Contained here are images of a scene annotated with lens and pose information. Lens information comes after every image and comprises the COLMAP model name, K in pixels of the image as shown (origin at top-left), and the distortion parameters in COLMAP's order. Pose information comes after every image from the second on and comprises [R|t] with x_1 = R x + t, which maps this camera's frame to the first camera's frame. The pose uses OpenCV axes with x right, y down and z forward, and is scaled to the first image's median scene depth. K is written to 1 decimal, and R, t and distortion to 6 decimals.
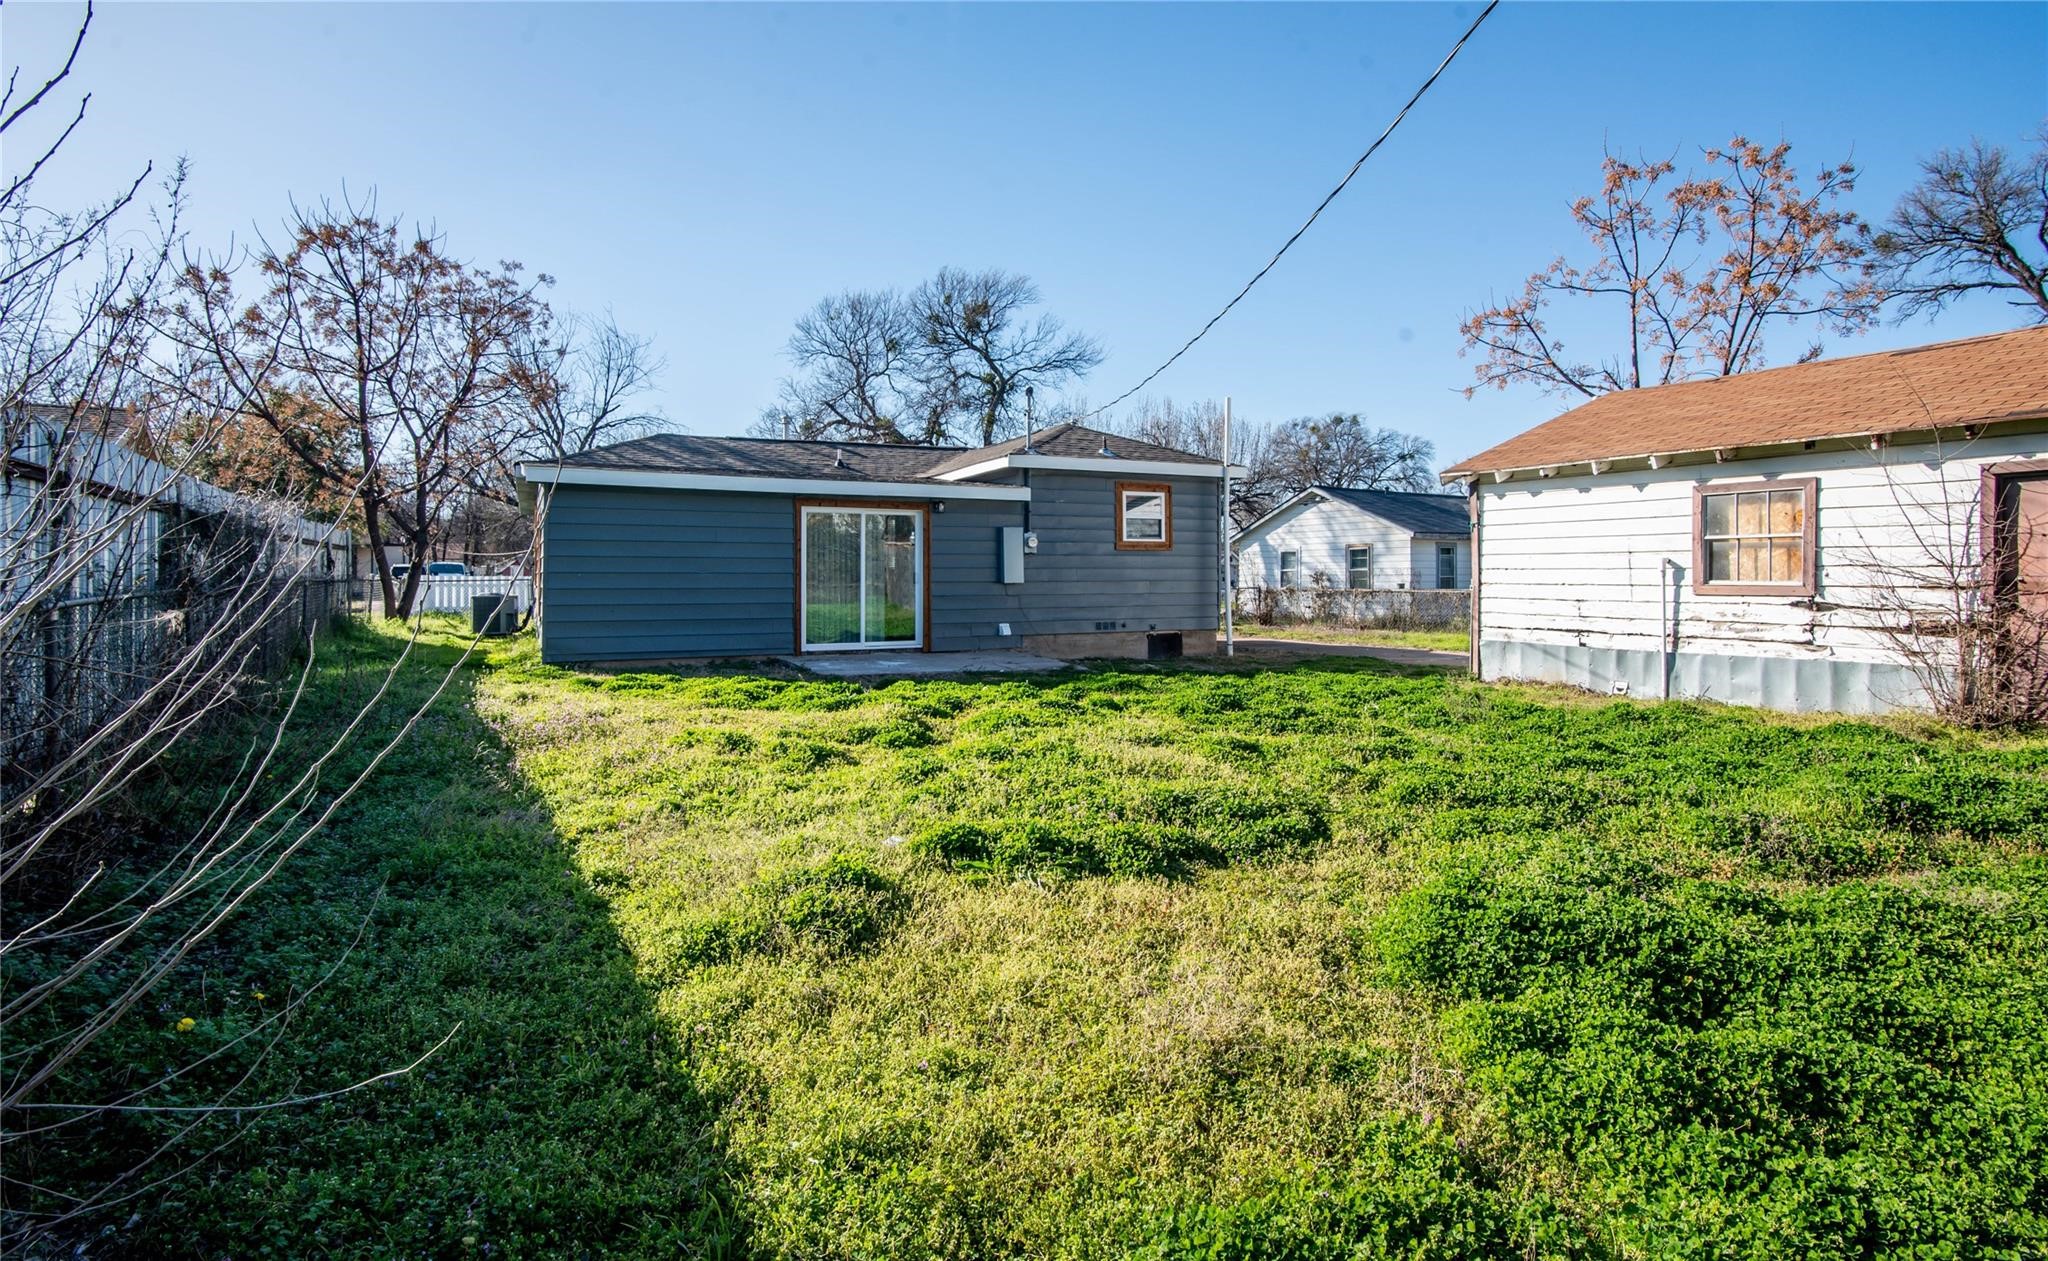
lens RADIAL K [[994.7, 0, 1024.6], [0, 994.7, 567.9], [0, 0, 1]] dist [-0.003947, -0.000313]
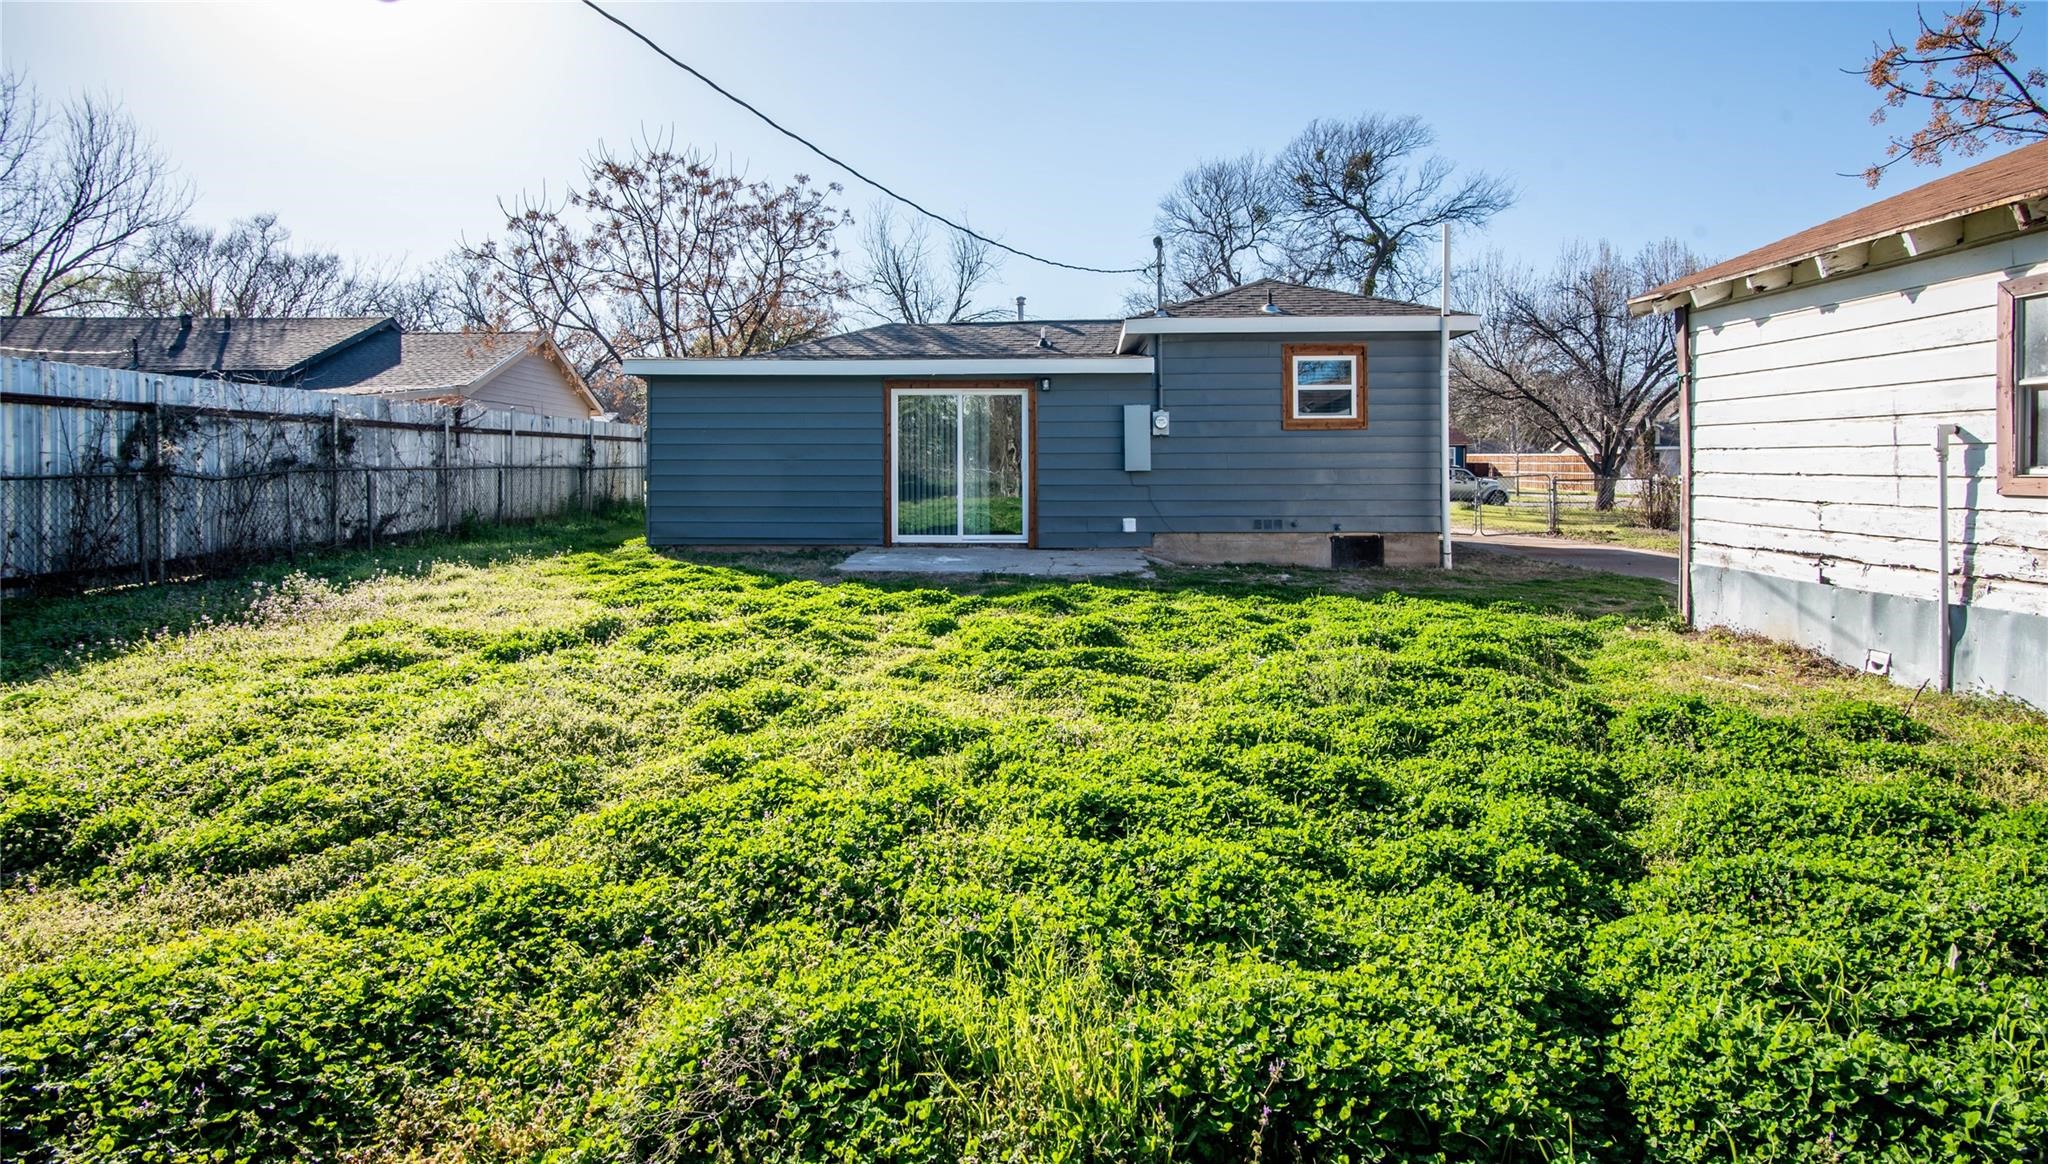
lens RADIAL K [[997.6, 0, 1023.0], [0, 997.6, 482.9], [0, 0, 1]] dist [-0.017010, -0.000871]
pose [[0.882488, 0.008005, -0.470268, 0.301426], [0.004434, 0.999669, 0.025337, 0.003609], [0.470315, -0.024445, 0.882160, 0.204731]]
